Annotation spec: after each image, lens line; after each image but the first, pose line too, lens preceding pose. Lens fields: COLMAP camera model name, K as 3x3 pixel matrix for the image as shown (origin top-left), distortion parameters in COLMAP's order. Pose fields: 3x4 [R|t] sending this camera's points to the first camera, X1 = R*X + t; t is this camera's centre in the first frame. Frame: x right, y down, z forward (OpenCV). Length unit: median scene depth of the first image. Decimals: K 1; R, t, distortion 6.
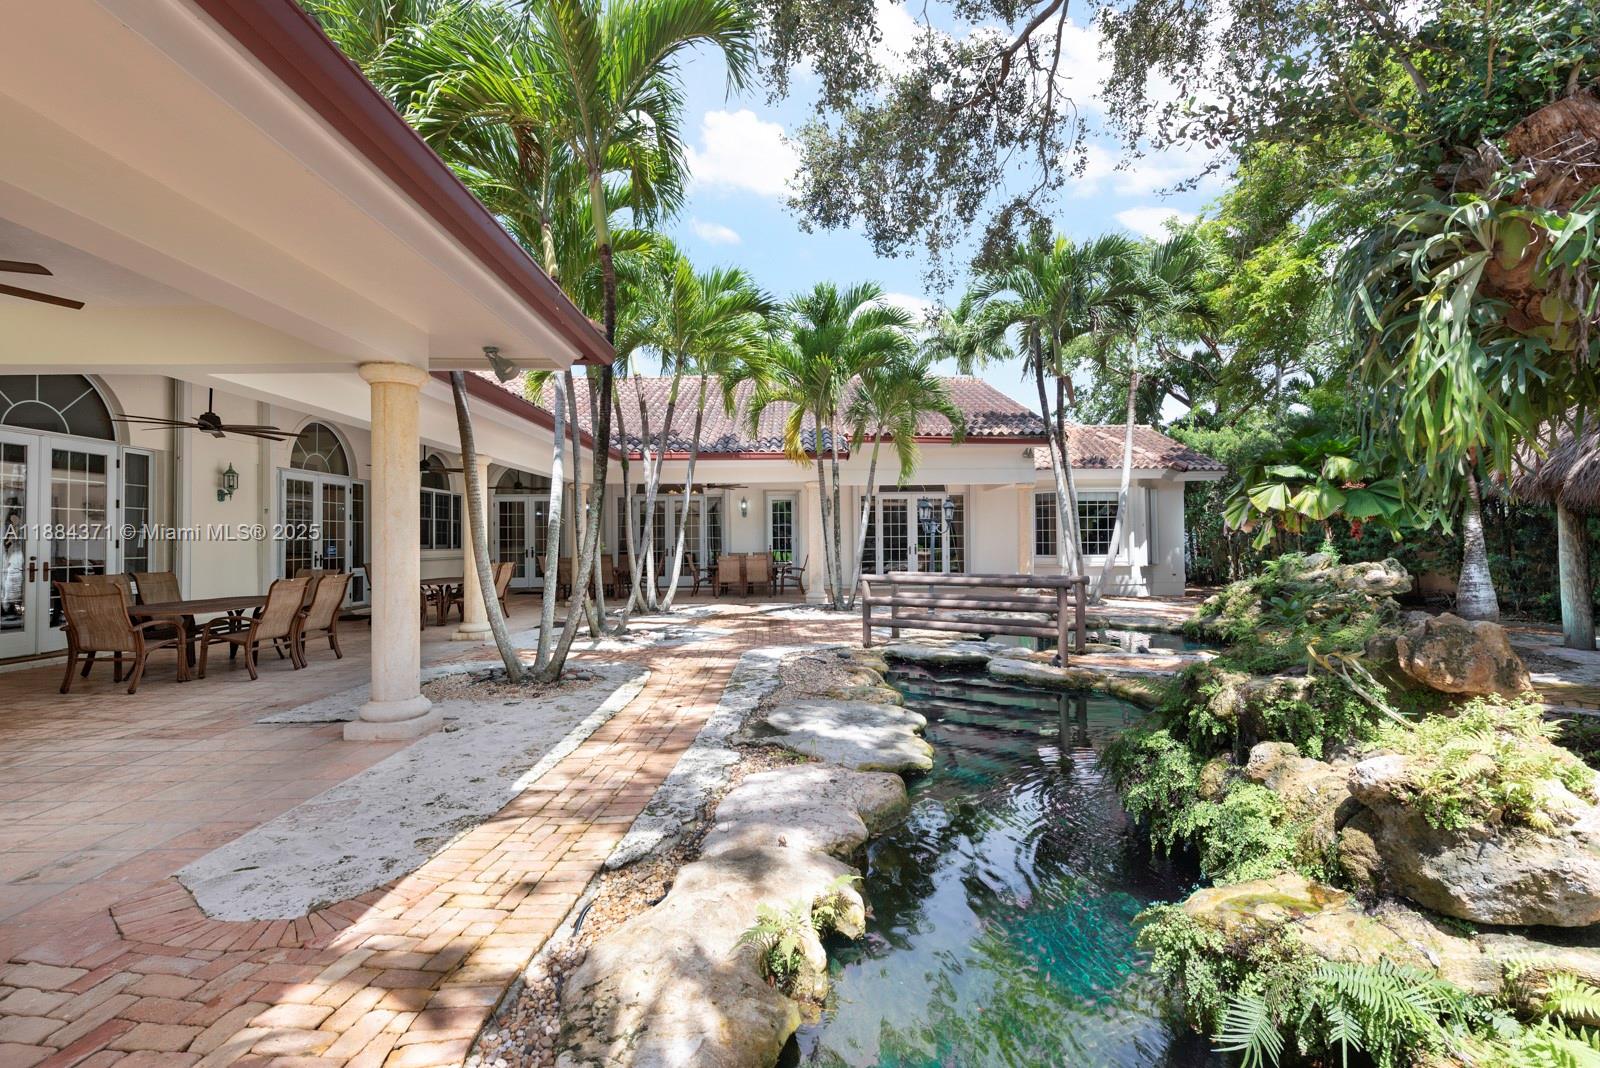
lens RADIAL K [[723.2, 0, 797.8], [0, 723.2, 543.7], [0, 0, 1]] dist [0.004618, -0.000110]
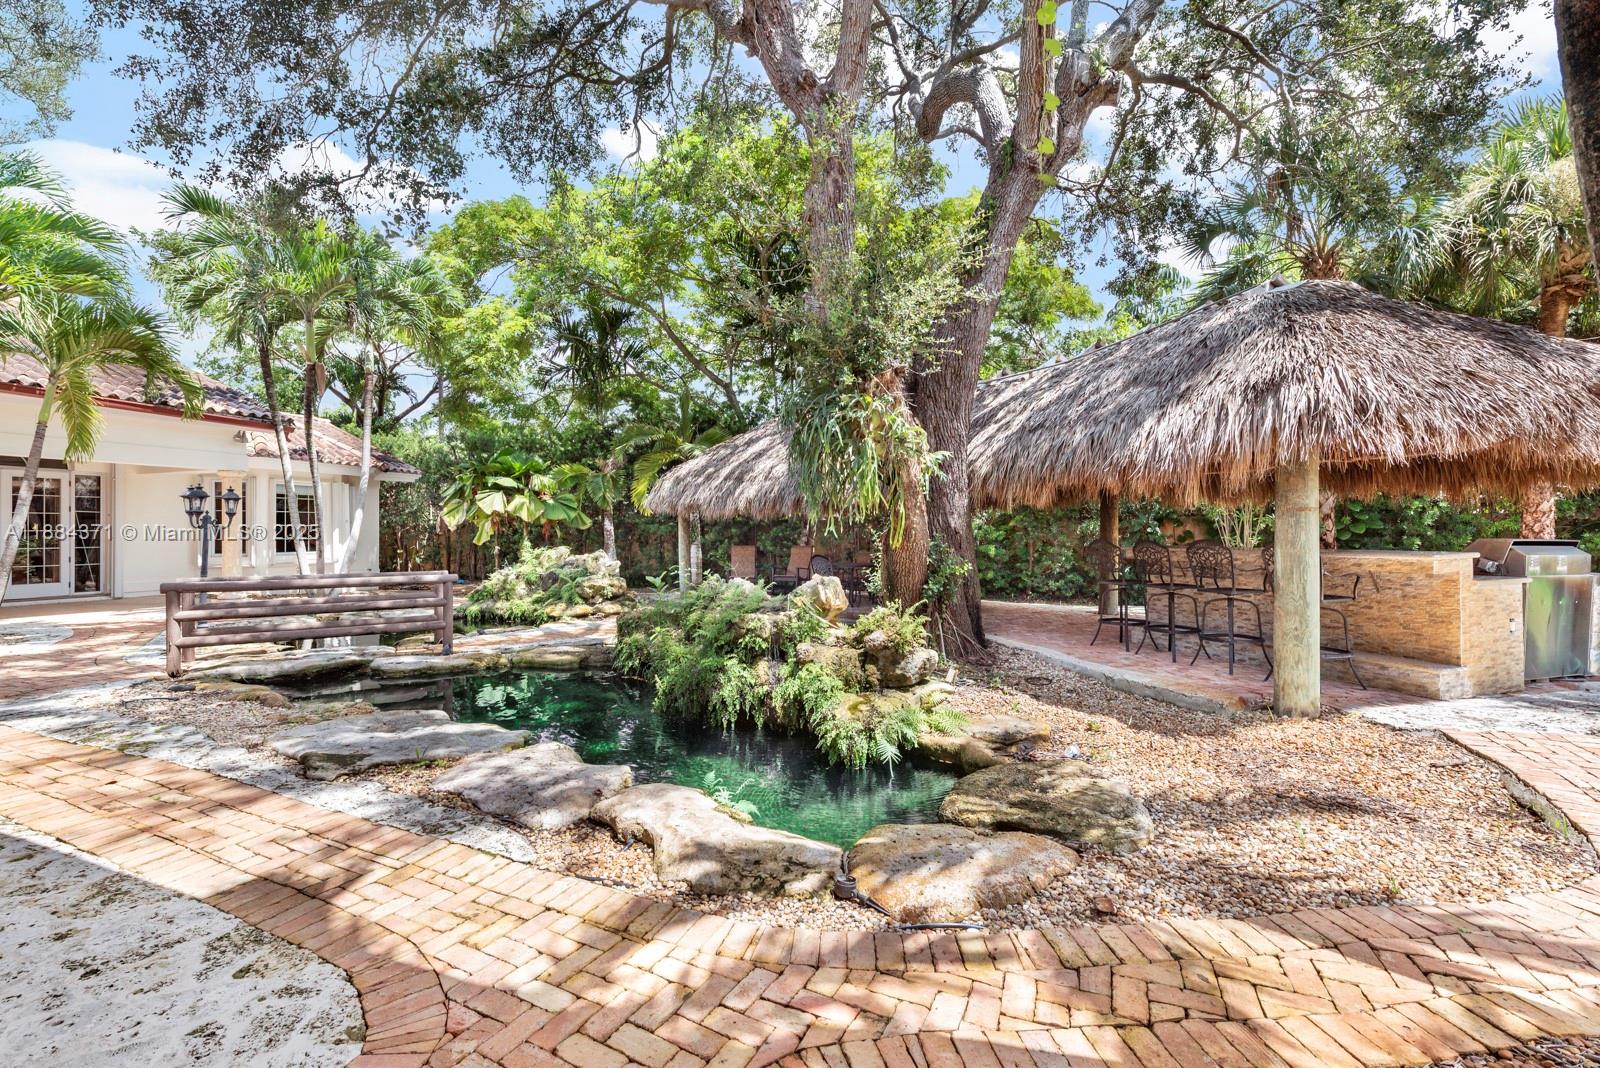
lens RADIAL K [[723.2, 0, 796.9], [0, 723.2, 530.2], [0, 0, 1]] dist [0.004618, -0.000110]
pose [[0.365085, 0.009730, 0.930923, -0.301152], [0.001473, 0.999938, -0.011029, -0.002669], [-0.930973, 0.005398, 0.365048, 0.075399]]
